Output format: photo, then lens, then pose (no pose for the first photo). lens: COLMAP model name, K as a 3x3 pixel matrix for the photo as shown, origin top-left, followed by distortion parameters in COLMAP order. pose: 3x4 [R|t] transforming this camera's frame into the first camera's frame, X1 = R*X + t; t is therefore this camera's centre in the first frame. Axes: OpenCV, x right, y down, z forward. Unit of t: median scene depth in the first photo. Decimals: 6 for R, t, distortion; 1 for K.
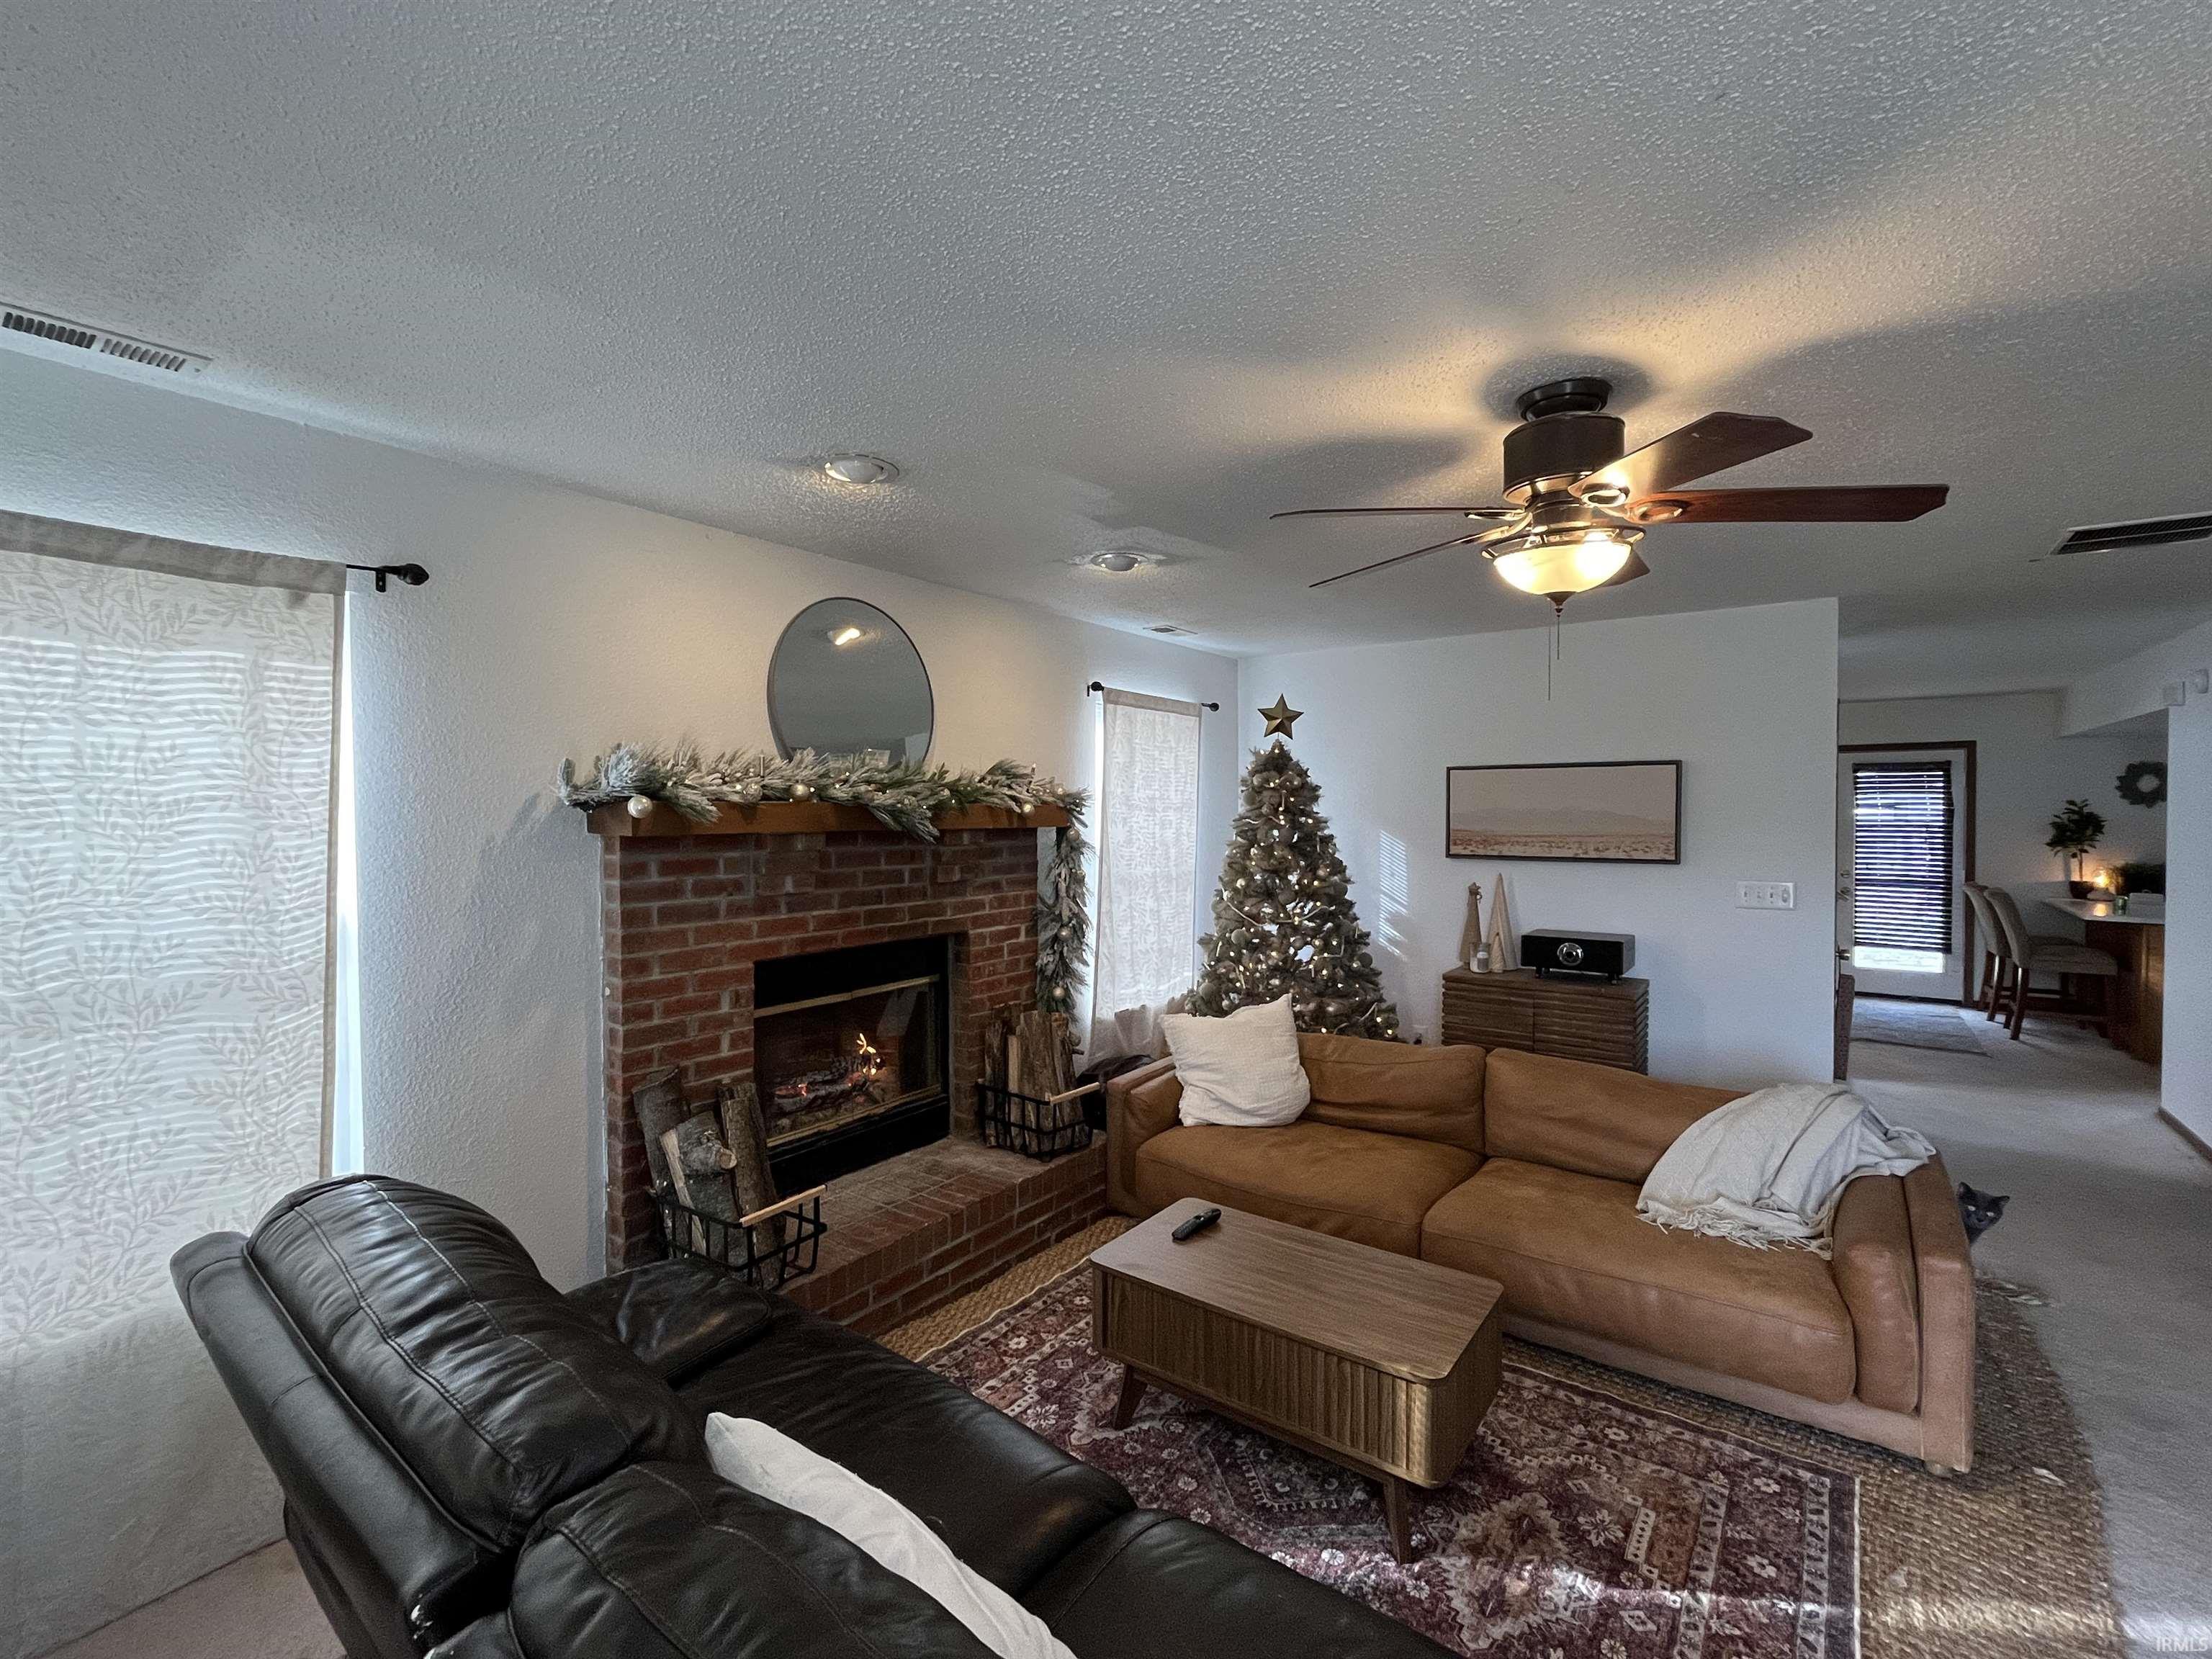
lens RADIAL K [[969.9, 0, 1096.4], [0, 969.9, 826.9], [0, 0, 1]] dist [-0.003600, -0.000233]
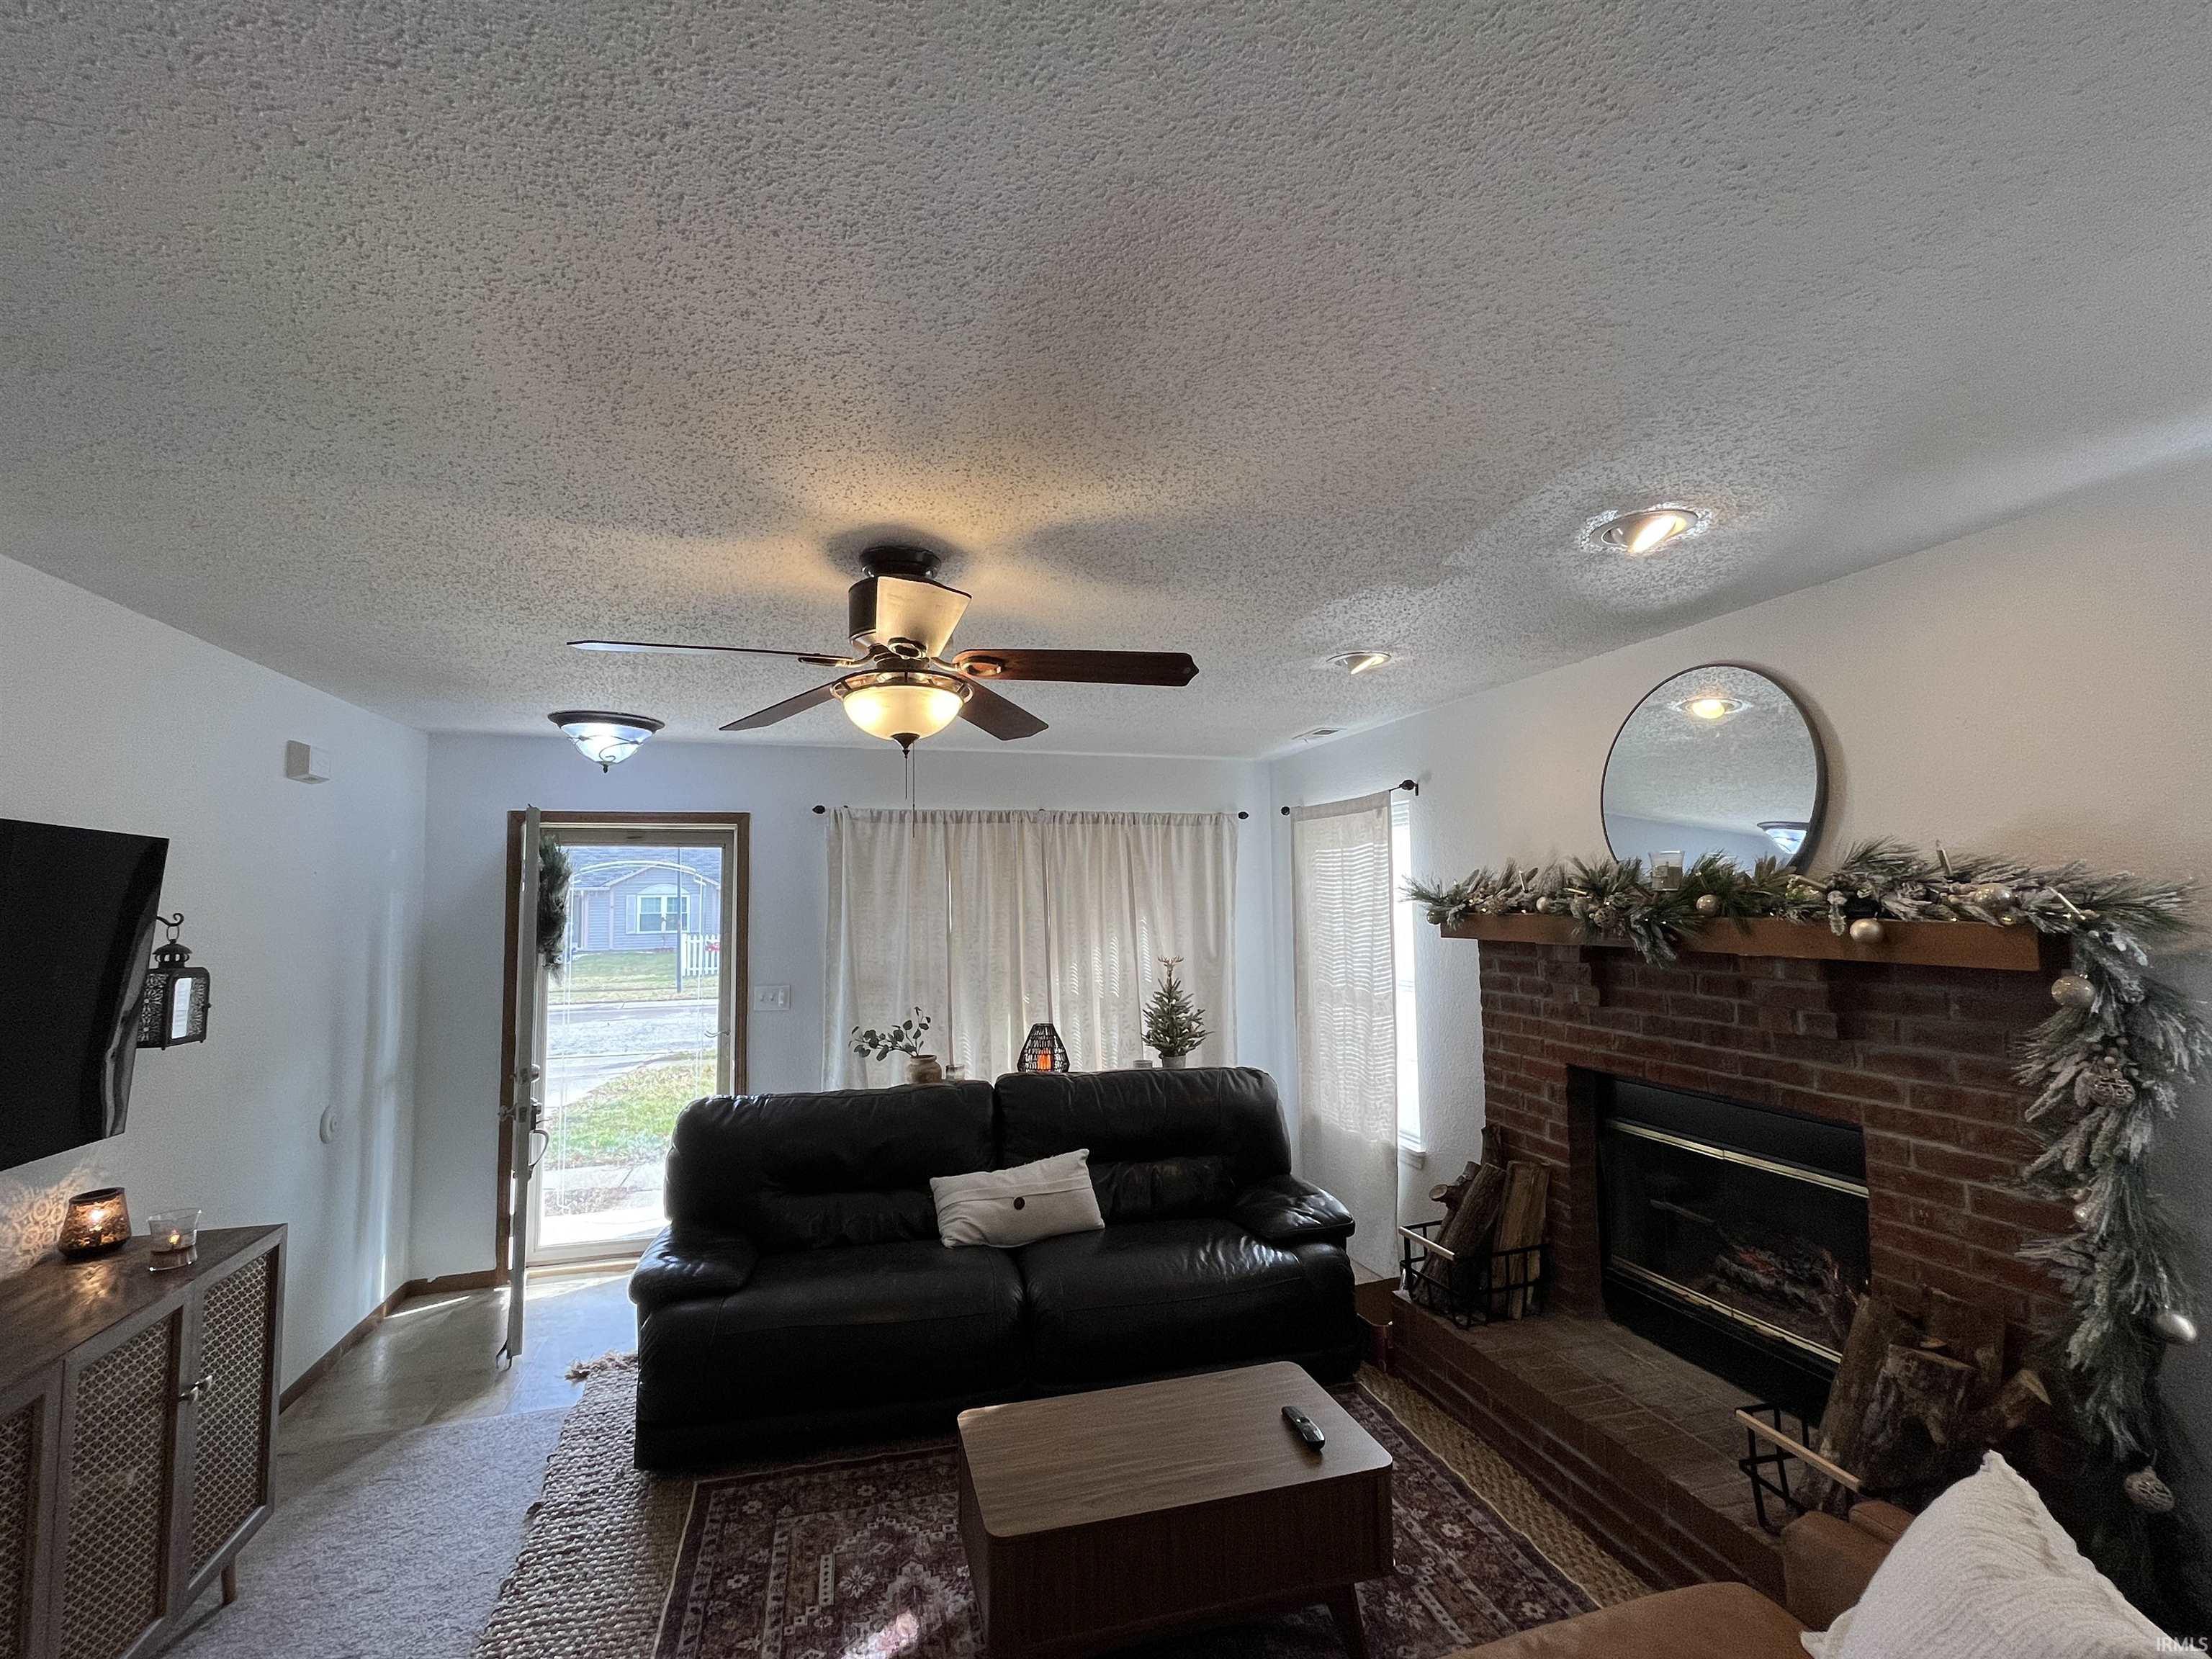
lens RADIAL K [[969.9, 0, 1095.1], [0, 969.9, 829.4], [0, 0, 1]] dist [-0.003600, -0.000233]
pose [[-0.611641, -0.048669, -0.789637, 0.888903], [0.000562, 0.998079, -0.061952, -0.056938], [0.791136, -0.038336, -0.610438, 1.363093]]
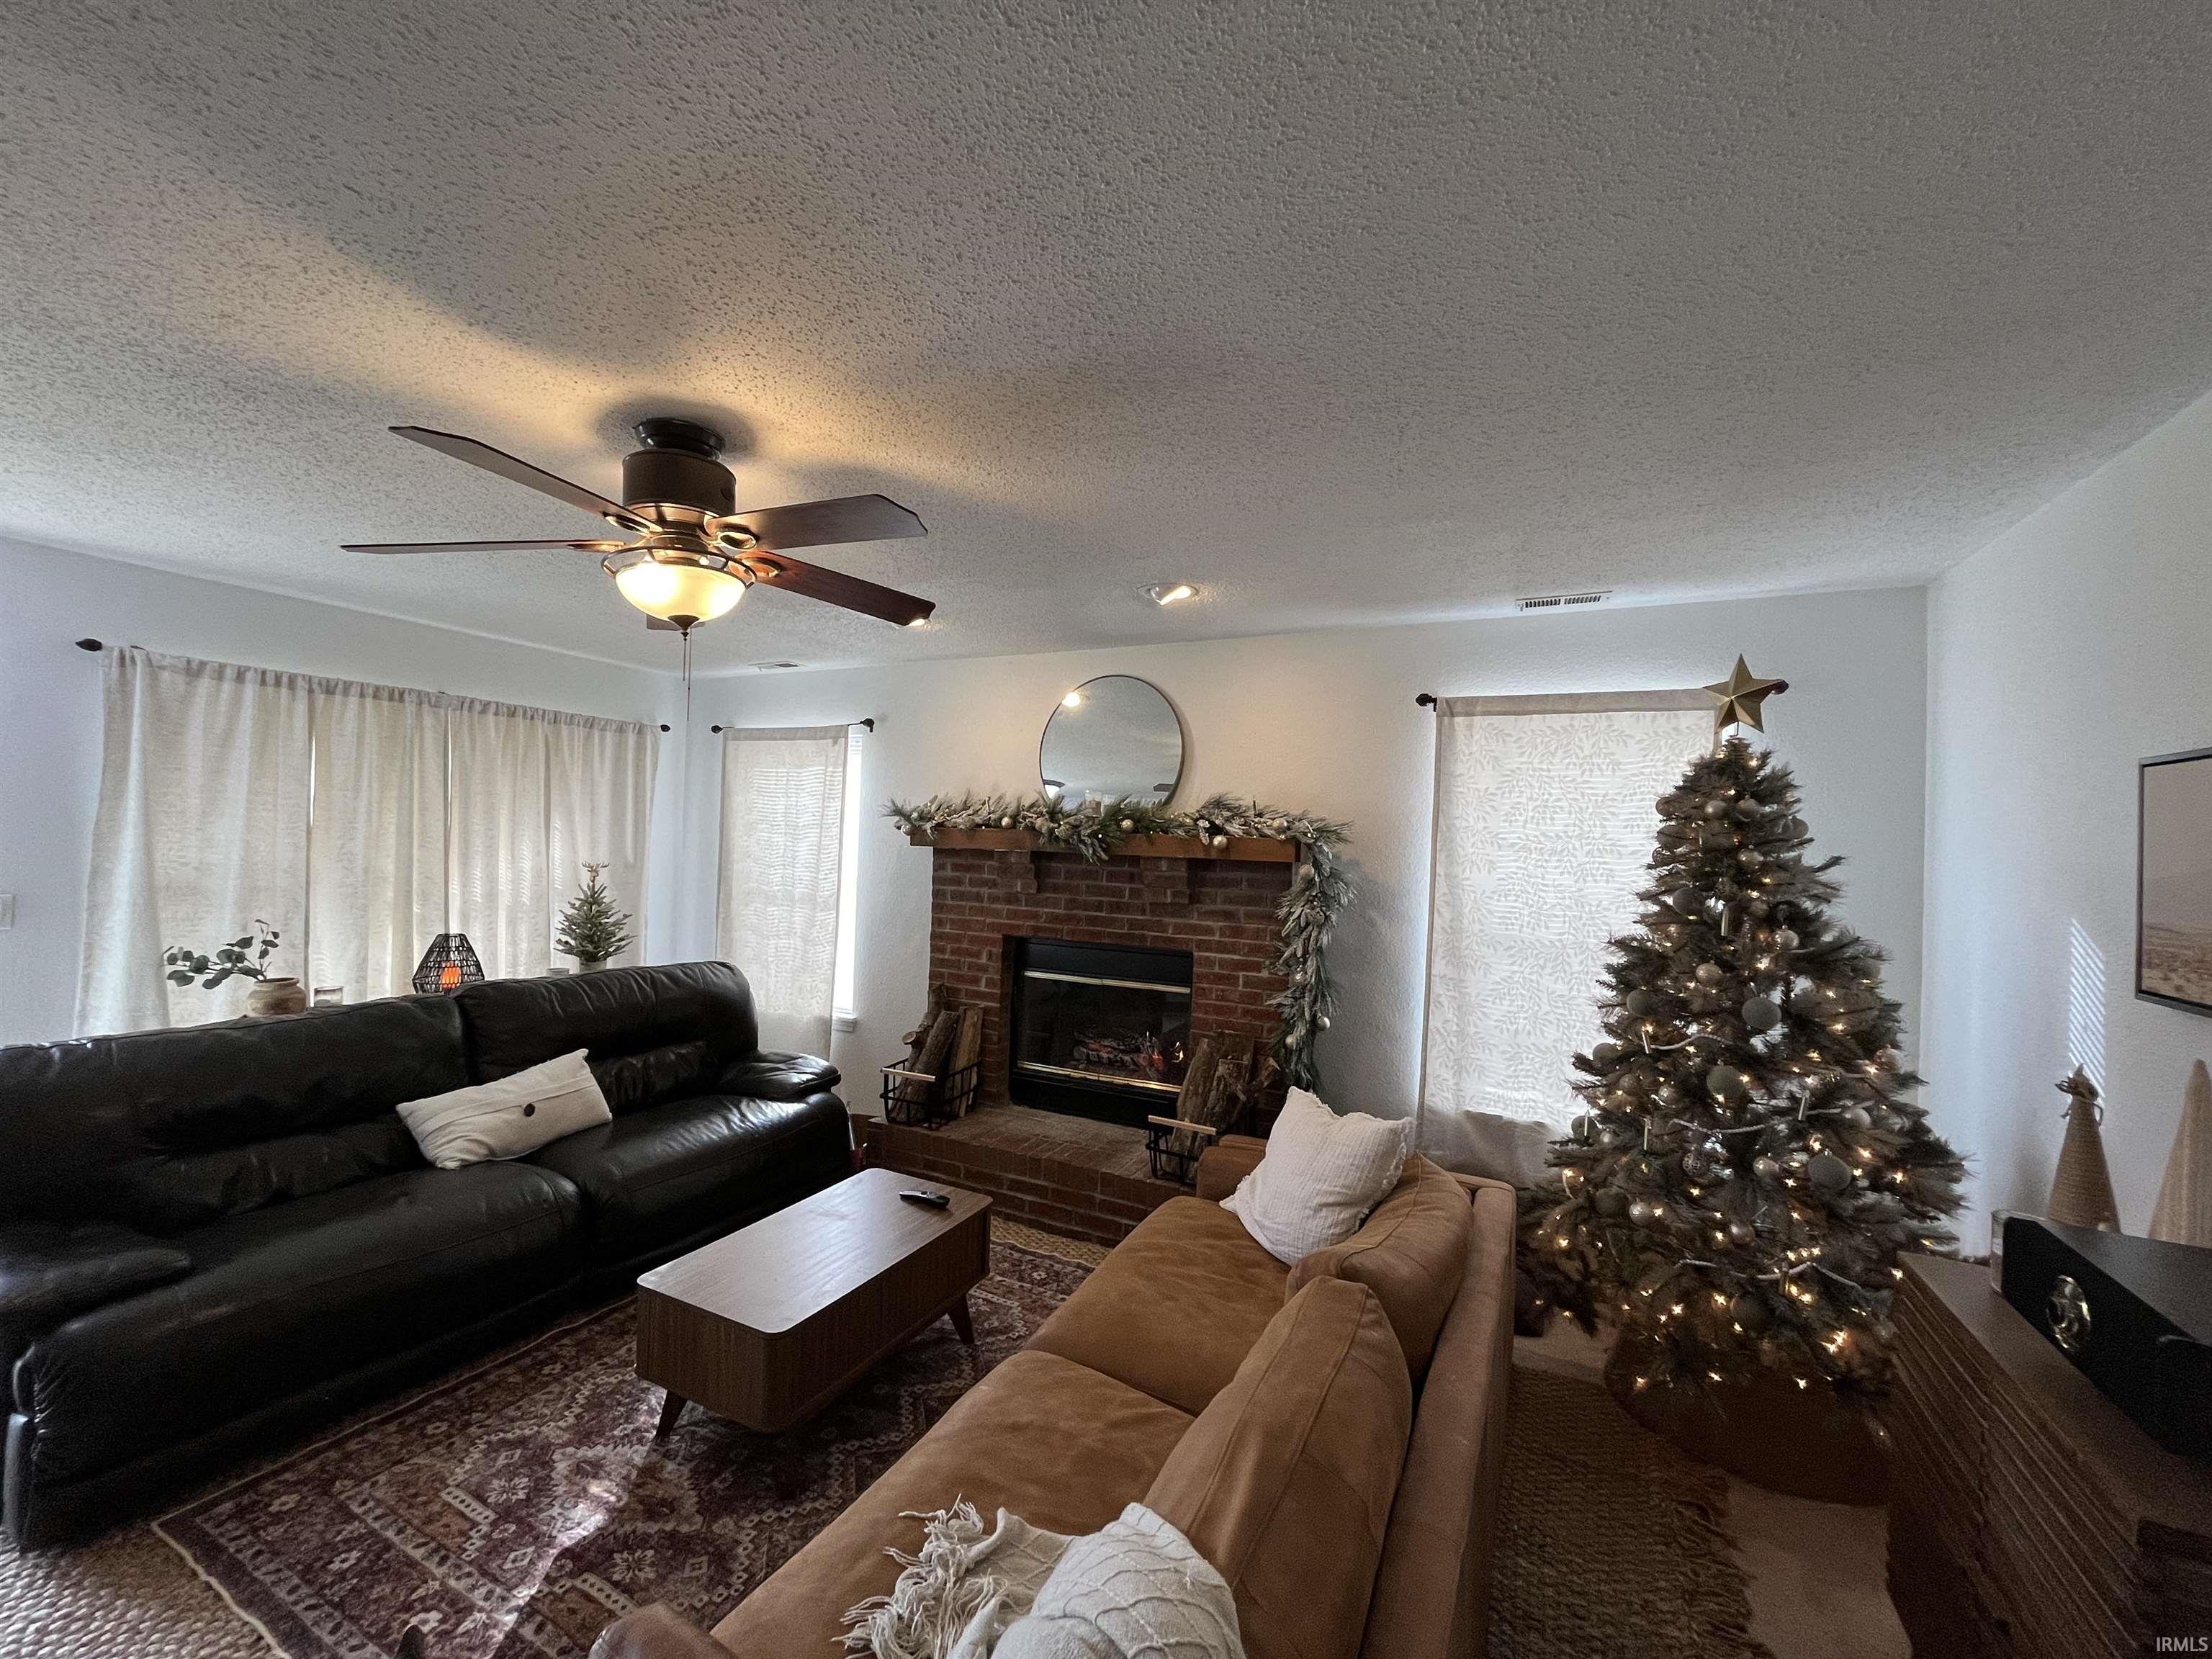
lens RADIAL K [[886.4, 0, 1097.1], [0, 886.4, 830.0], [0, 0, 1]] dist [-0.002554, -0.000910]
pose [[0.177467, -0.003175, -0.984122, 1.135613], [-0.049434, 0.998704, -0.012137, -0.016590], [0.982884, 0.050803, 0.177080, 0.971508]]
